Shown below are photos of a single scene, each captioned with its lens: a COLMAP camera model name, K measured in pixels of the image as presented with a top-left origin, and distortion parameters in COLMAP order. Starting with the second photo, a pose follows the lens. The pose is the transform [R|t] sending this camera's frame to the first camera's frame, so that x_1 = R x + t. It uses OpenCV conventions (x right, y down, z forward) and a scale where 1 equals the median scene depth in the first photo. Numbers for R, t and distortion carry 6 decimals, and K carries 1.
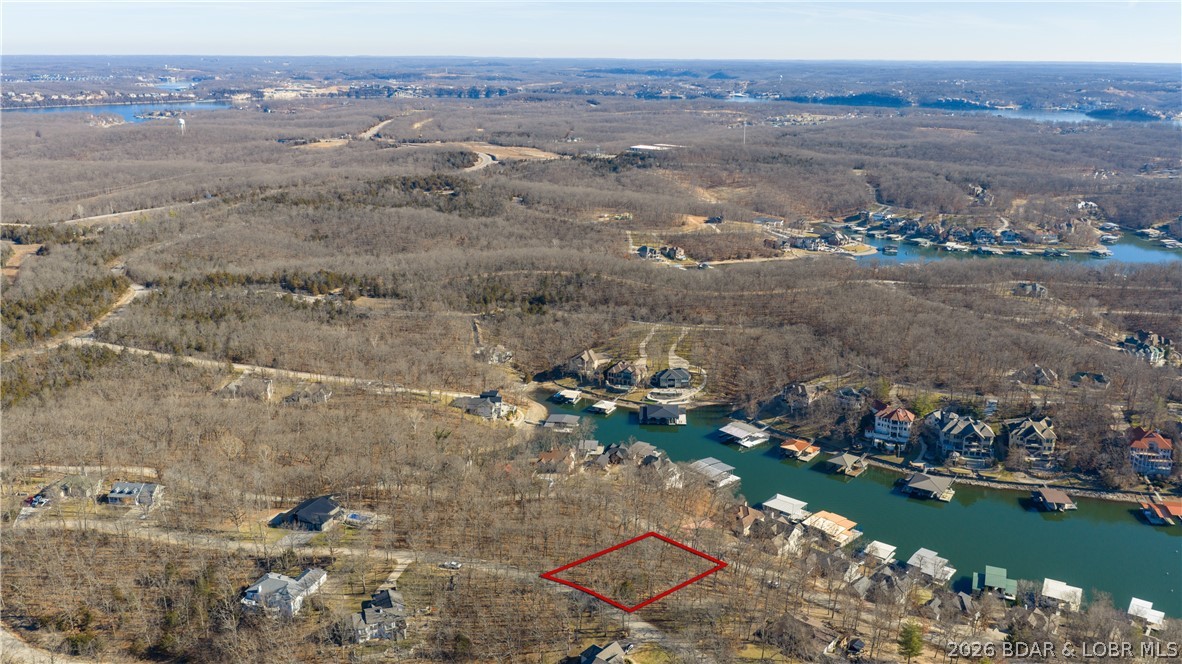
lens RADIAL K [[965.2, 0, 591.2], [0, 965.2, 332.0], [0, 0, 1]] dist [0.009590, -0.023320]
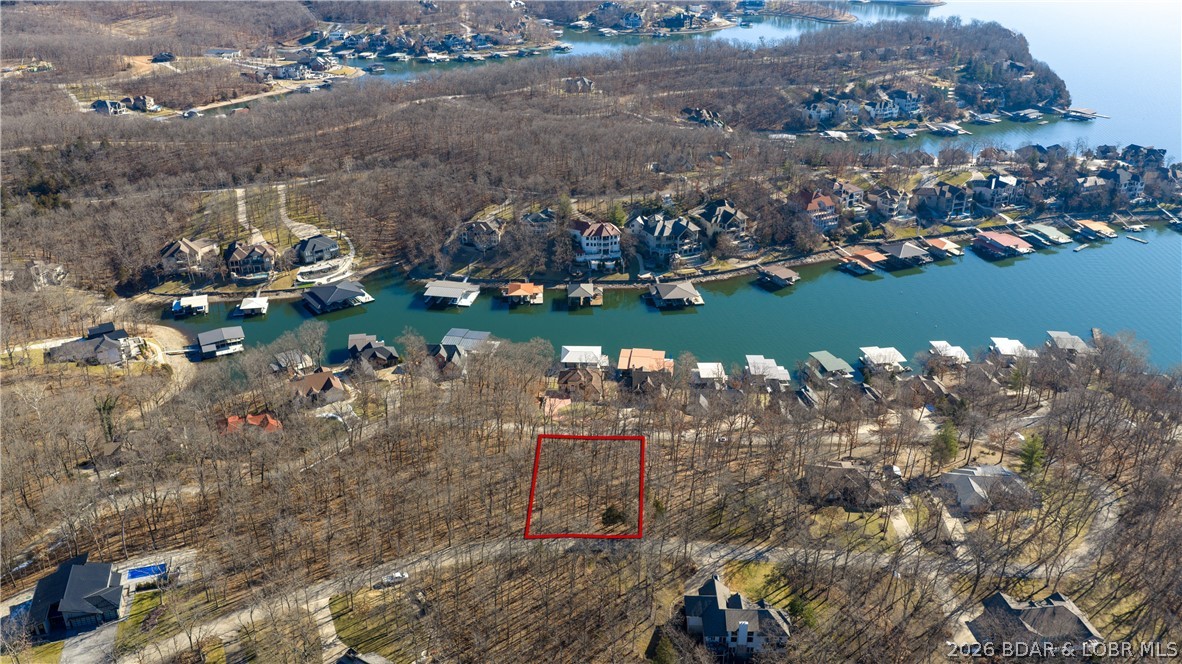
lens RADIAL K [[965.2, 0, 590.6], [0, 965.2, 333.1], [0, 0, 1]] dist [0.009590, -0.023320]
pose [[0.779378, -0.273231, 0.563838, -0.209447], [0.175033, 0.959024, 0.222792, -0.023843], [-0.601608, -0.074948, 0.795267, 0.235942]]
